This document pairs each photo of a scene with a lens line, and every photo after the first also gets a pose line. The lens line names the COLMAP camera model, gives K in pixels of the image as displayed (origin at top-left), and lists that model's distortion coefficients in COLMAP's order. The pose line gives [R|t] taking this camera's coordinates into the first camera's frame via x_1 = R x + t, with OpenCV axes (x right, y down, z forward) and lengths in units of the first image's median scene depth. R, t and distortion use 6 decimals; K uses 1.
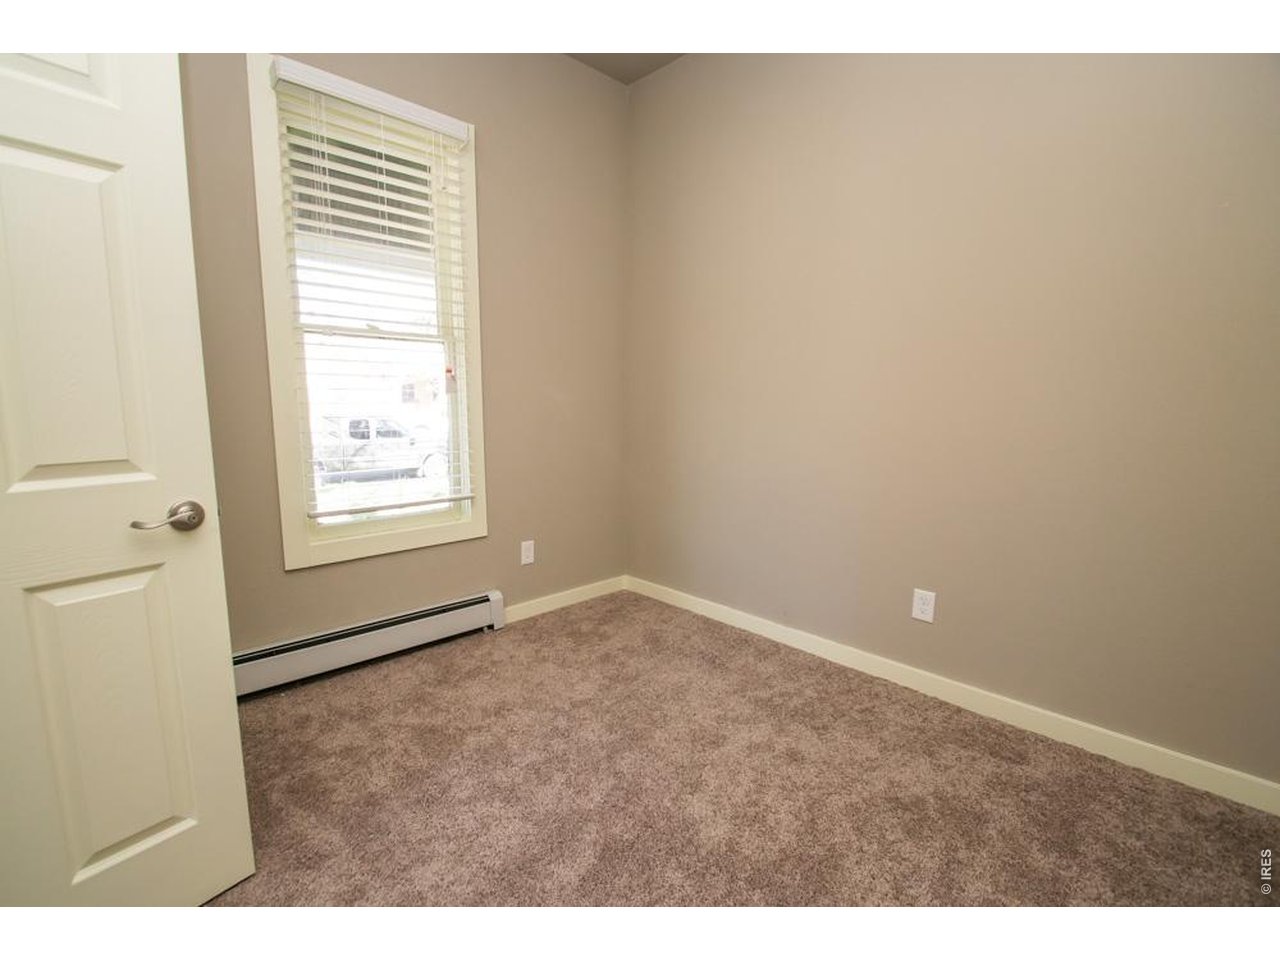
lens RADIAL K [[575.0, 0, 620.4], [0, 575.0, 478.4], [0, 0, 1]] dist [0.001034, -0.000375]
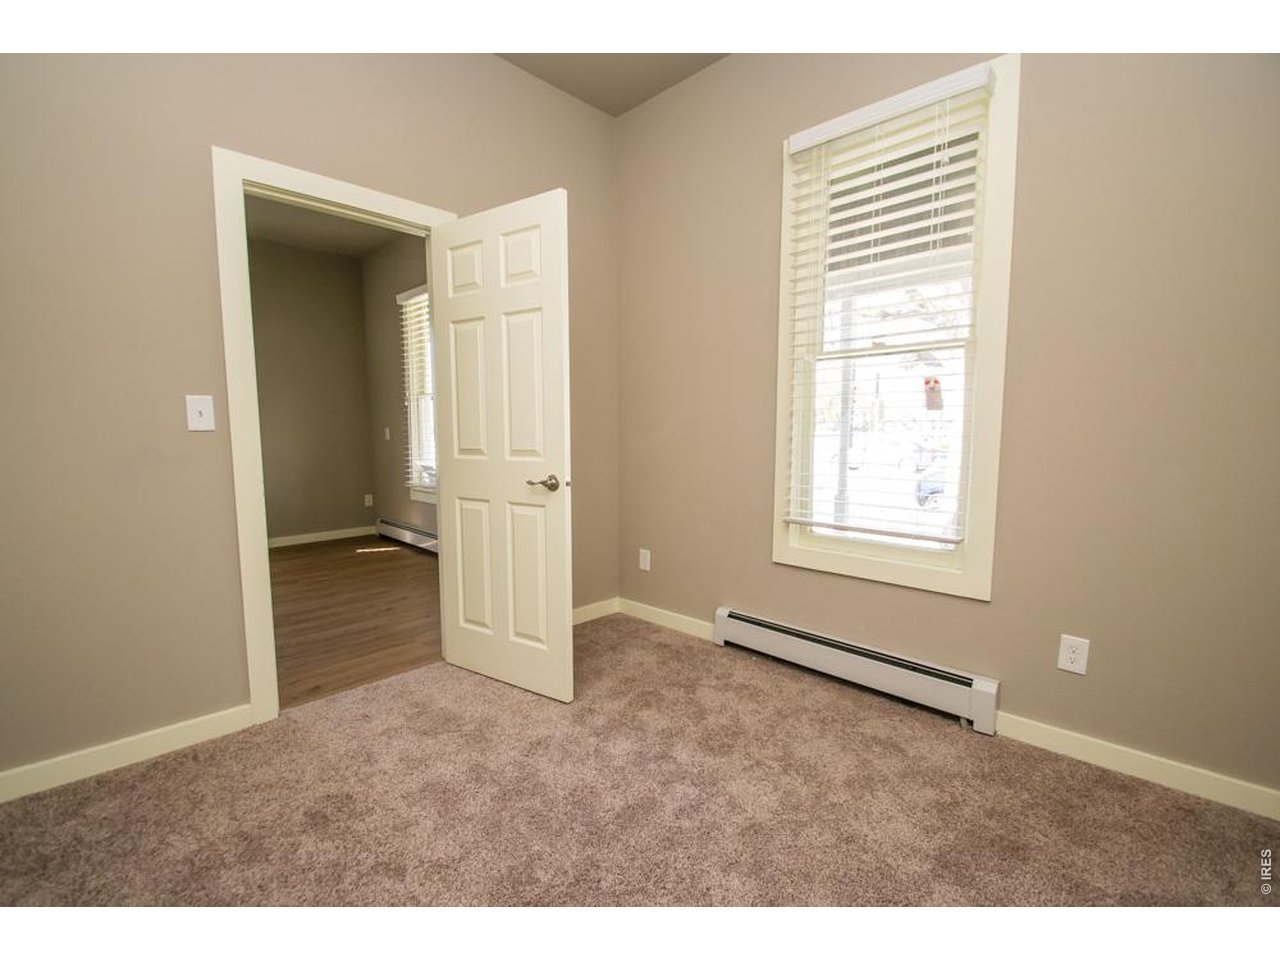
lens RADIAL K [[575.0, 0, 620.4], [0, 575.0, 478.4], [0, 0, 1]] dist [0.001034, -0.000375]
pose [[0.021331, 0.078335, -0.996699, 0.530533], [-0.125598, 0.989238, 0.075060, -0.055795], [0.991852, 0.123582, 0.030940, 0.554512]]
